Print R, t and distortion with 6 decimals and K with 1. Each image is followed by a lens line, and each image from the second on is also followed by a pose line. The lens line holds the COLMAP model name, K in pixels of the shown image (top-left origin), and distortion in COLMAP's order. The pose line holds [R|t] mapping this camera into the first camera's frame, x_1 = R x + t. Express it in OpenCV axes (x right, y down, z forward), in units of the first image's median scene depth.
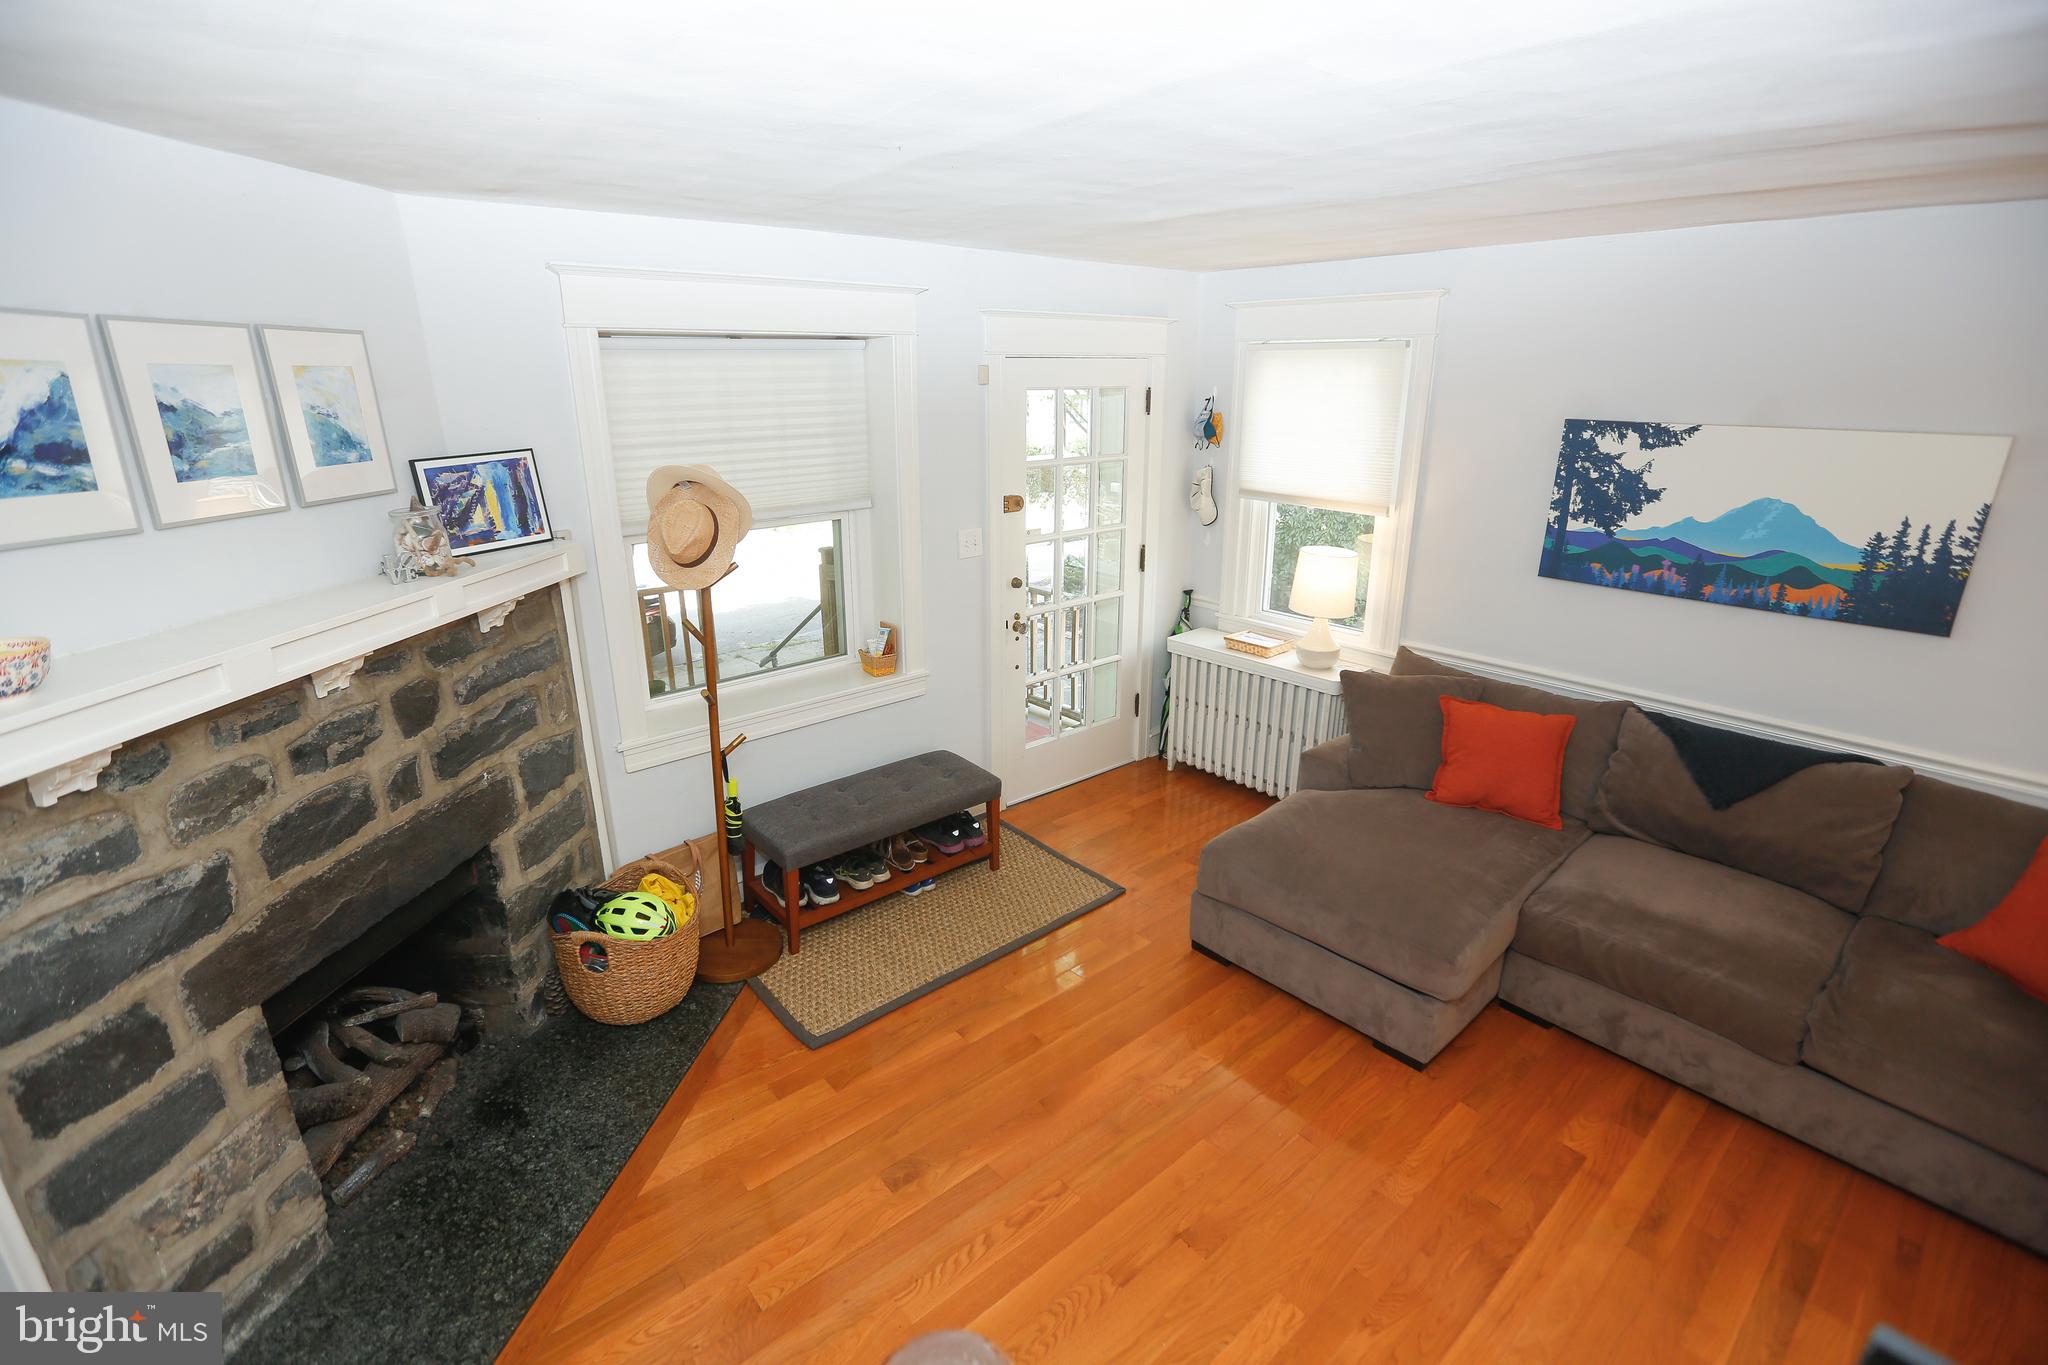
lens RADIAL K [[940.3, 0, 1024.0], [0, 940.3, 682.5], [0, 0, 1]] dist [-0.049906, 0.023033]
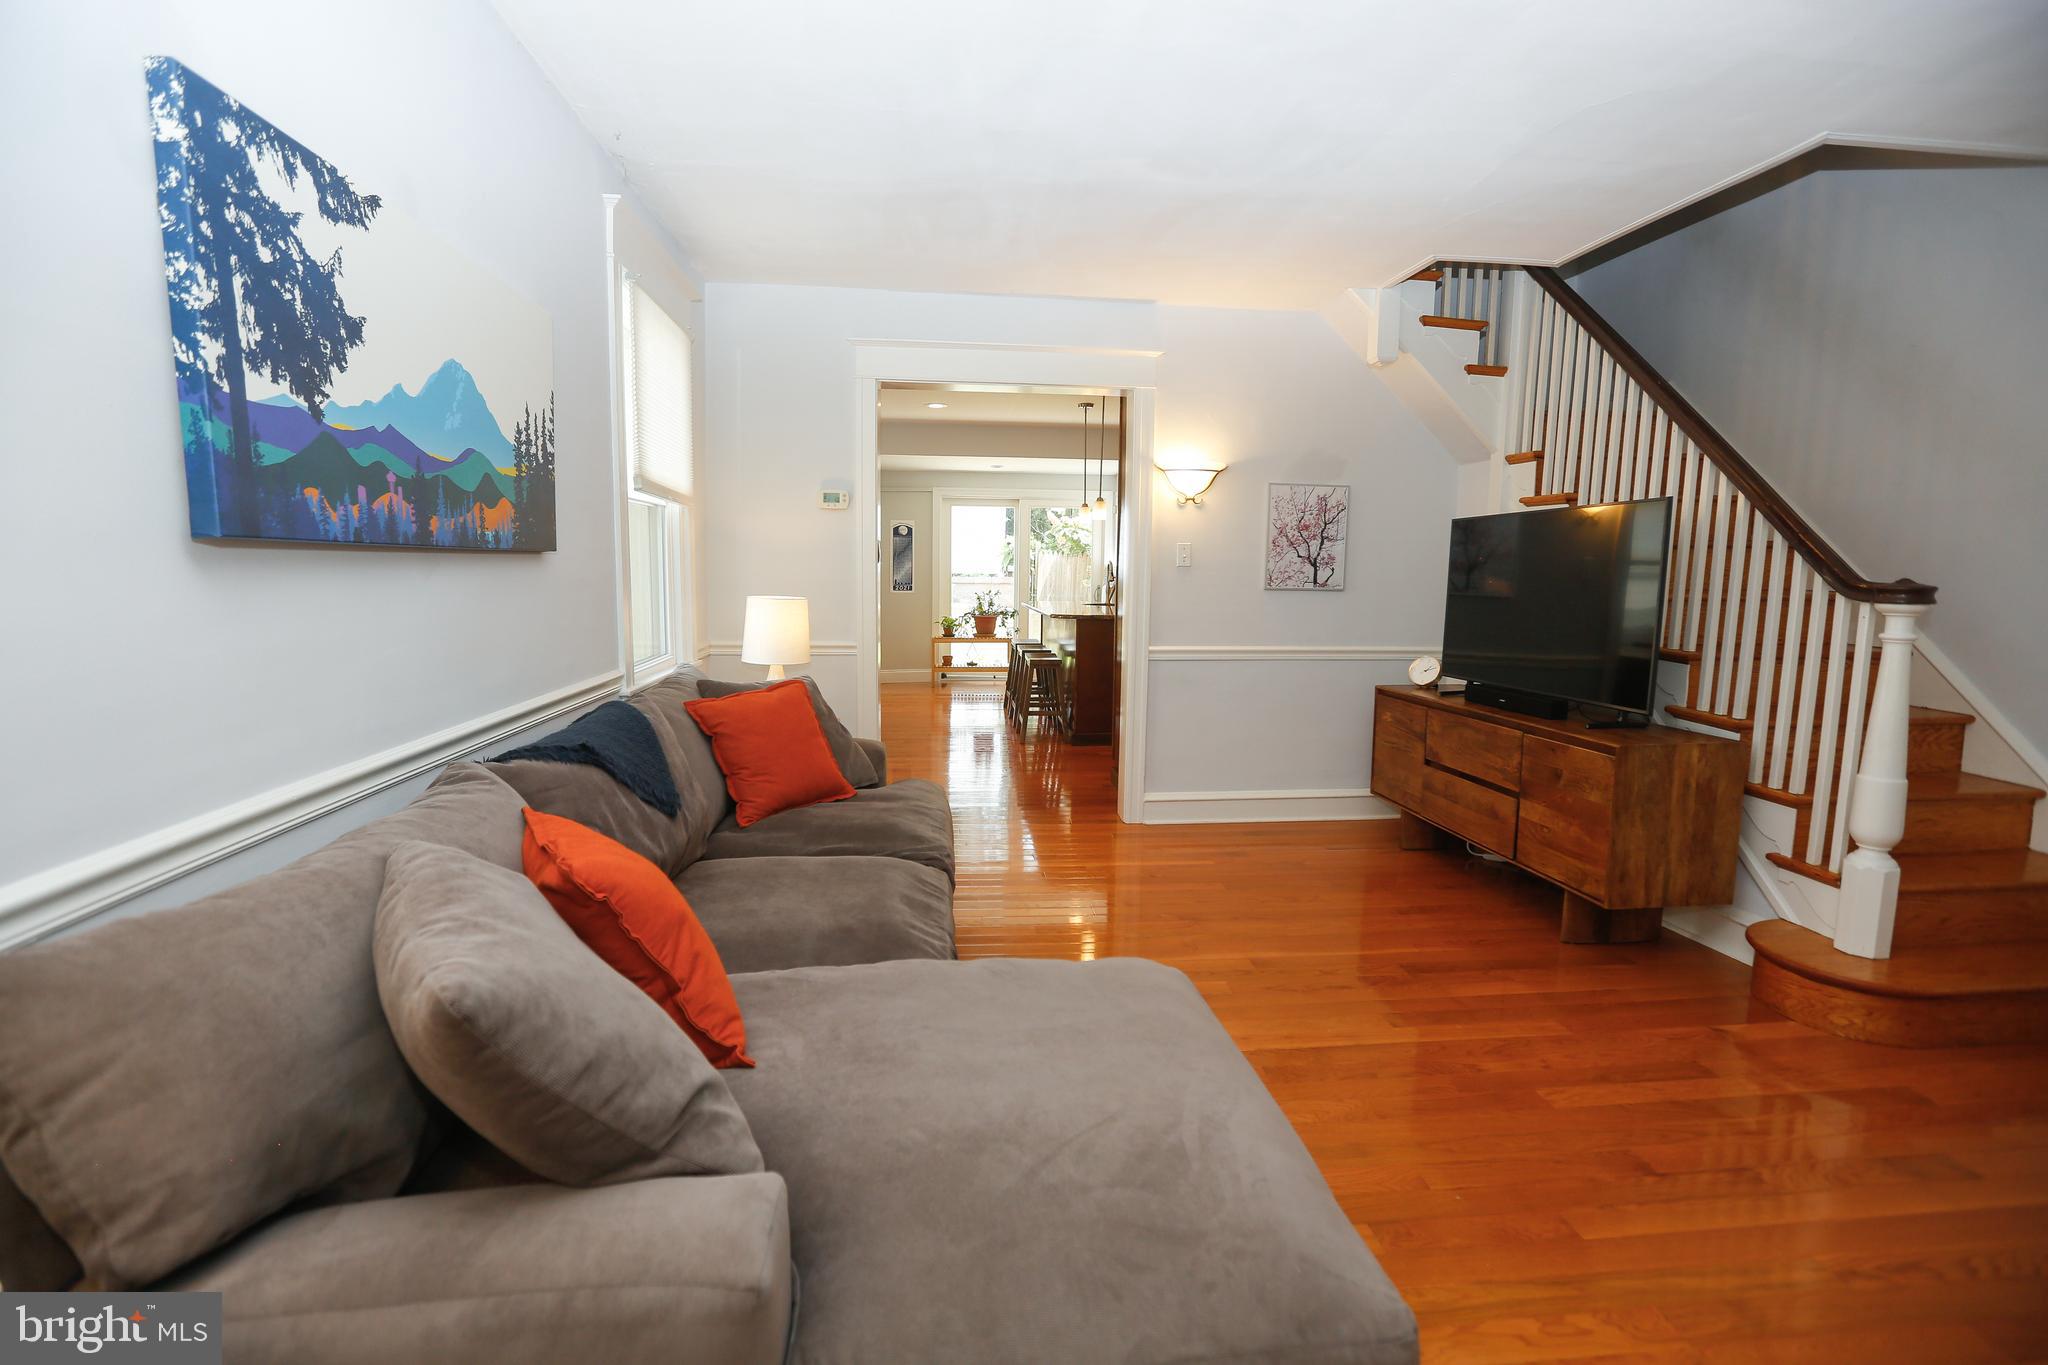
lens RADIAL K [[924.8, 0, 1013.5], [0, 924.8, 683.3], [0, 0, 1]] dist [-0.060235, 0.017112]
pose [[-0.811789, -0.081829, 0.578190, 0.158325], [0.172153, 0.912593, 0.370861, -0.165394], [-0.557999, 0.400597, -0.726746, 1.326815]]
